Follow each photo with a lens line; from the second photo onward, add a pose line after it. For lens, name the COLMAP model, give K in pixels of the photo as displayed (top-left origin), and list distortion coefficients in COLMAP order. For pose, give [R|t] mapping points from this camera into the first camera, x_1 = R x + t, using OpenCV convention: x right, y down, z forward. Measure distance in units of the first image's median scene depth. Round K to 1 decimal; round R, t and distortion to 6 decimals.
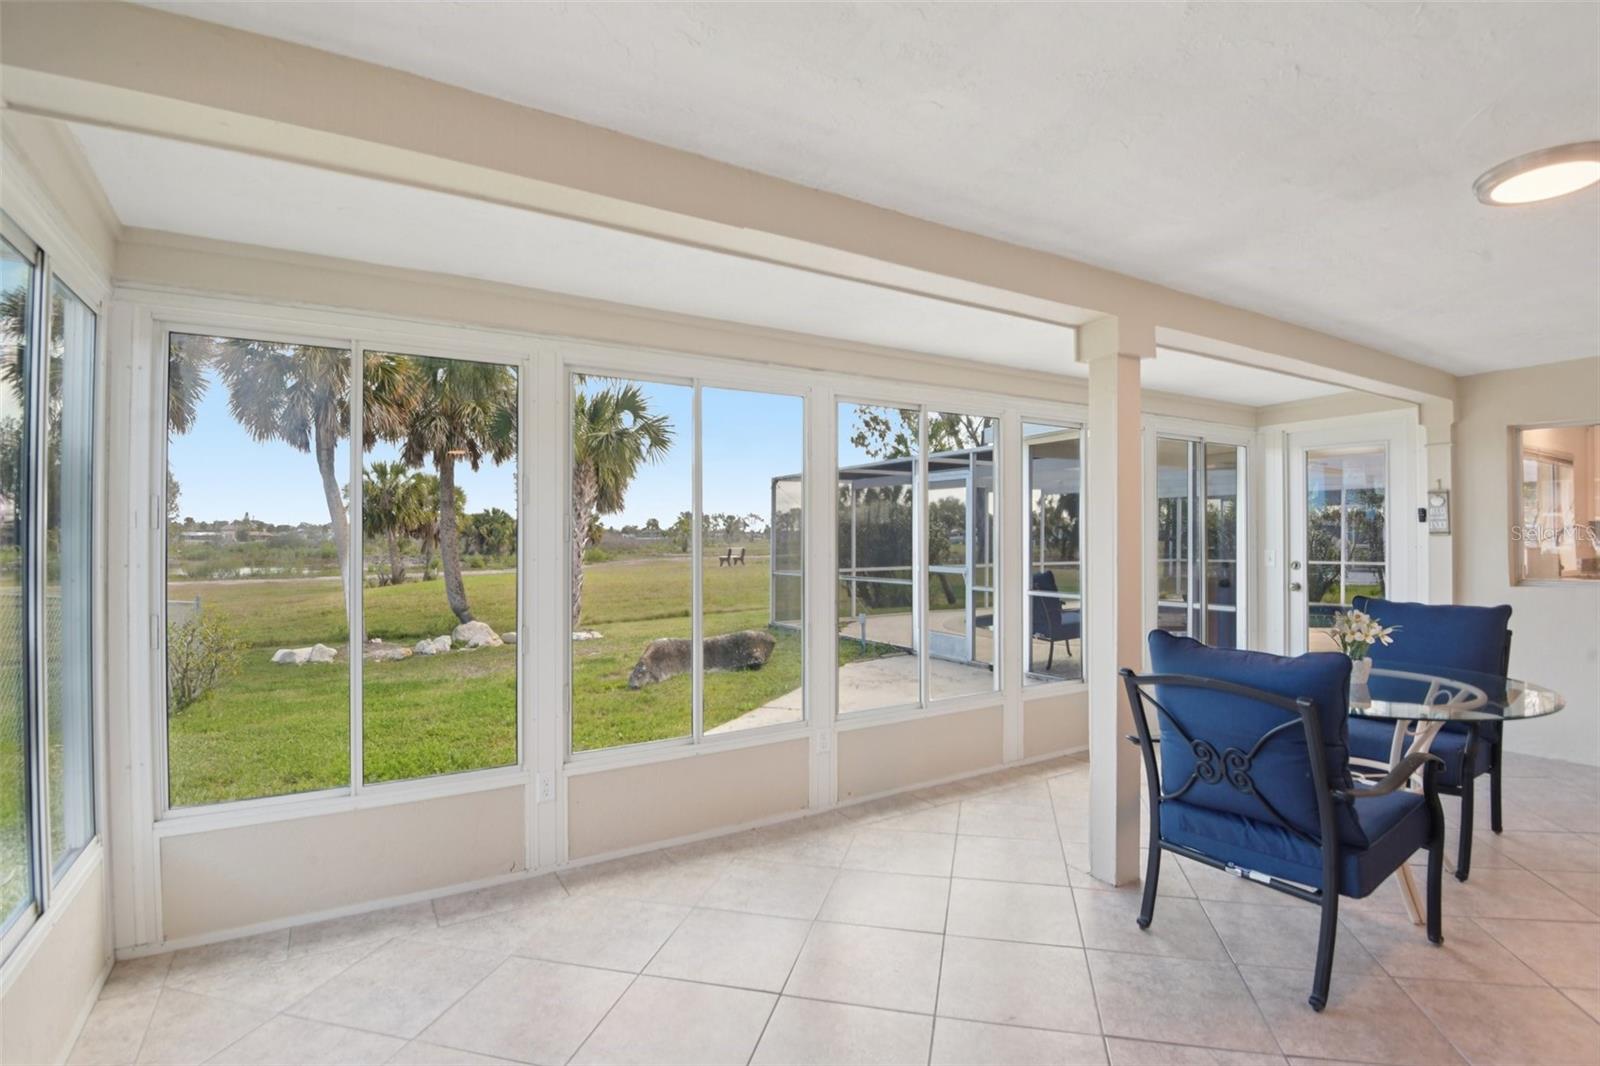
lens RADIAL K [[771.6, 0, 798.3], [0, 771.6, 537.6], [0, 0, 1]] dist [0.001054, -0.000093]
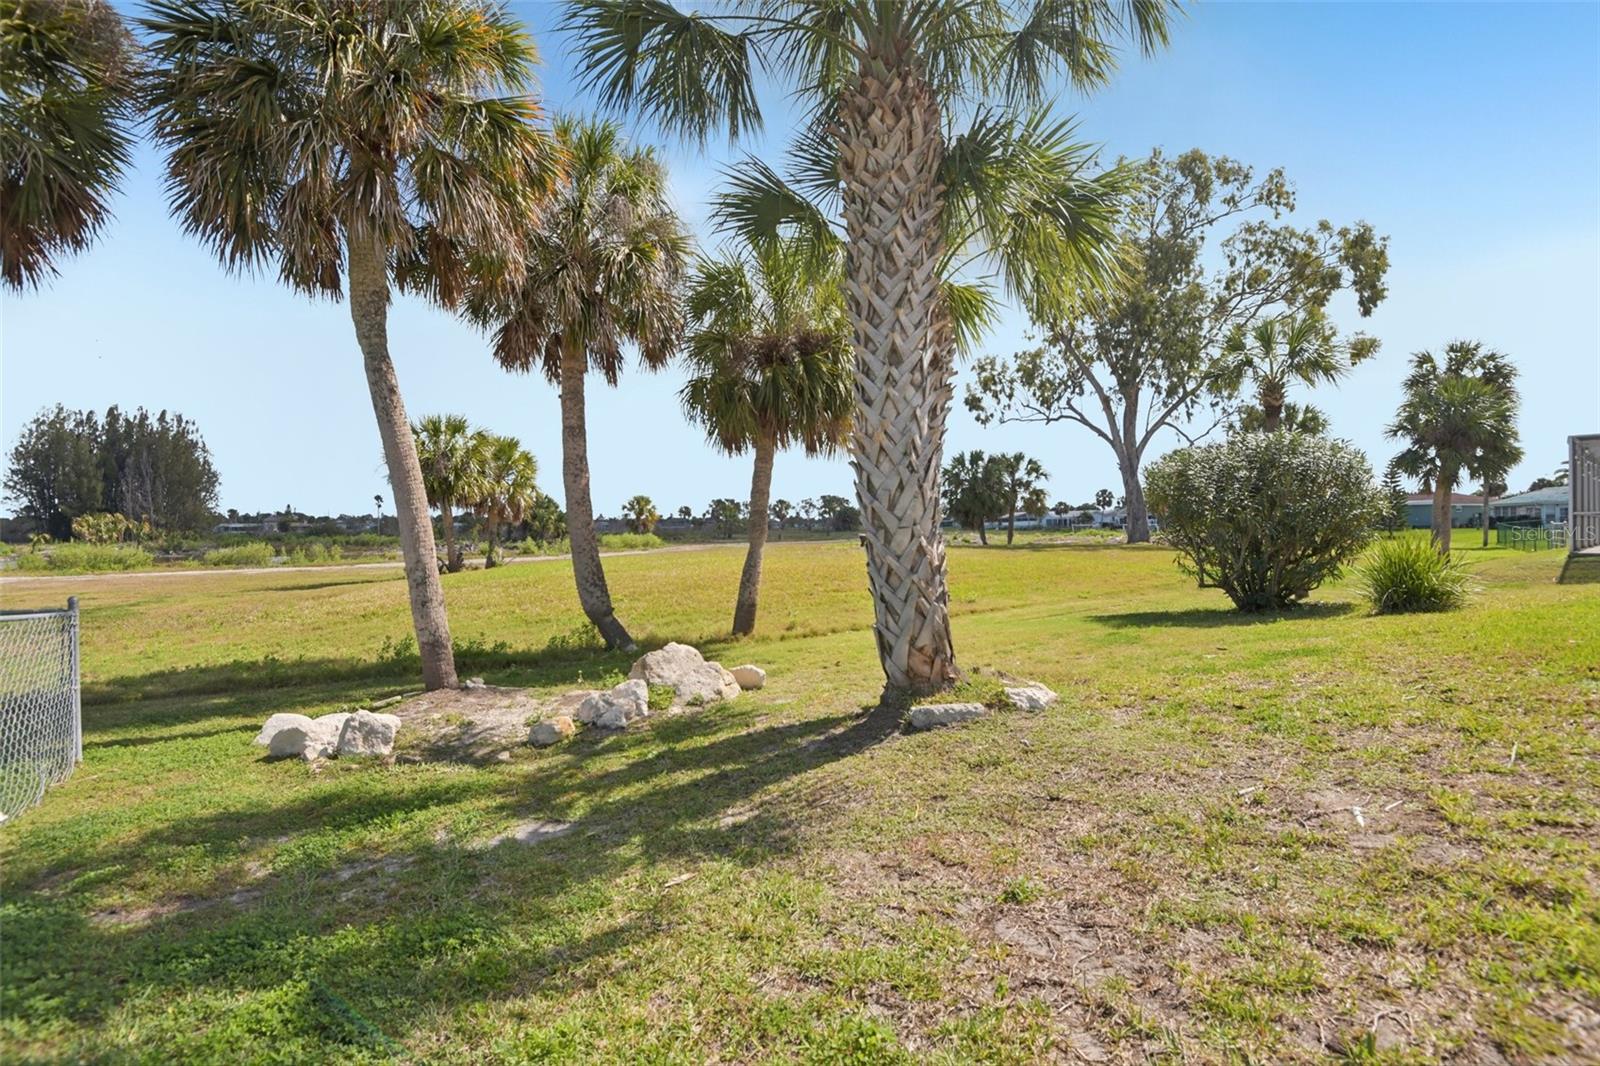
lens RADIAL K [[741.9, 0, 795.3], [0, 741.9, 528.4], [0, 0, 1]] dist [-0.005246, -0.000627]
pose [[0.999745, -0.007318, -0.021380, -0.149758], [0.007371, 0.999970, 0.002429, 0.015848], [0.021362, -0.002586, 0.999768, 0.240115]]
